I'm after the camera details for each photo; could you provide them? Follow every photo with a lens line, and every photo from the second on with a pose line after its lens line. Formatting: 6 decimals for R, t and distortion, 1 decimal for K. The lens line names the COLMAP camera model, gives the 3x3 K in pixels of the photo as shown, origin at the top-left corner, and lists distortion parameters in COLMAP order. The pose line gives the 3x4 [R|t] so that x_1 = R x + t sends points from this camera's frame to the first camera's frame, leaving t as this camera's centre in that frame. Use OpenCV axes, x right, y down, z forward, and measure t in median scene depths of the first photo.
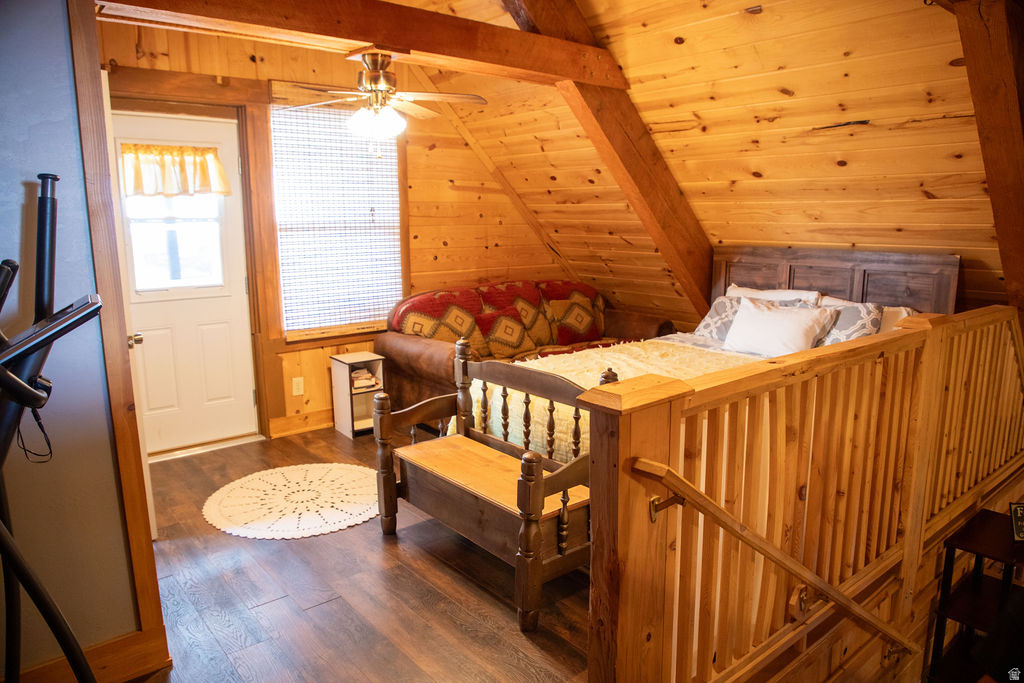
lens RADIAL K [[699.8, 0, 515.2], [0, 699.8, 341.3], [0, 0, 1]] dist [-0.076970, 0.045640]
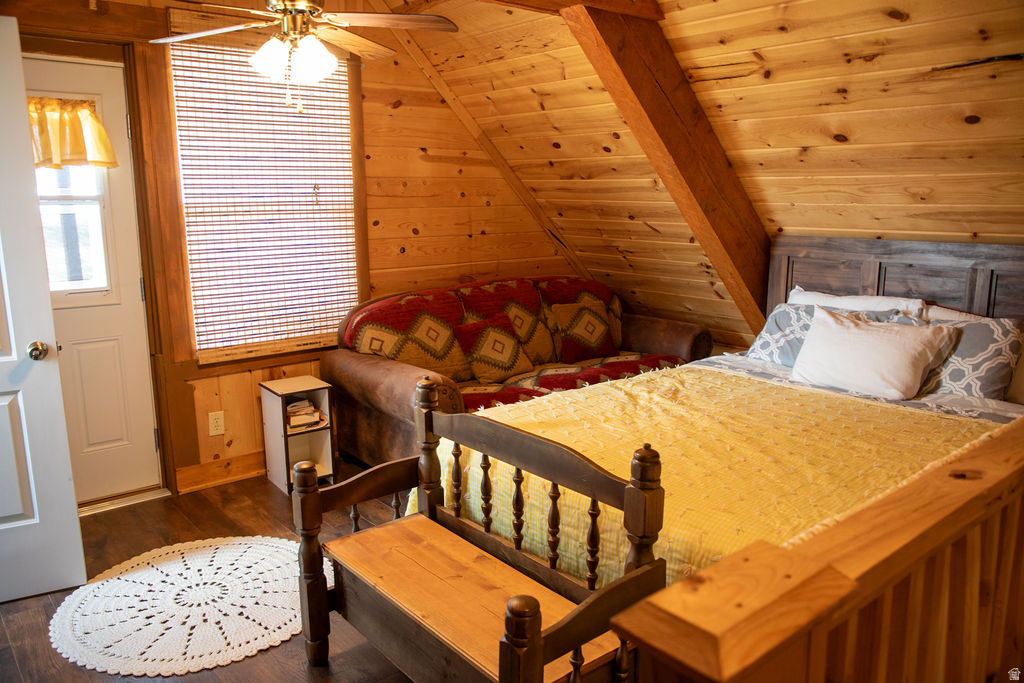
lens RADIAL K [[784.3, 0, 513.7], [0, 784.3, 336.1], [0, 0, 1]] dist [-0.030316, 0.049972]
pose [[0.999999, -0.000919, 0.001221, 0.008026], [0.000912, 0.999982, 0.005974, -0.036946], [-0.001226, -0.005972, 0.999981, 0.170862]]
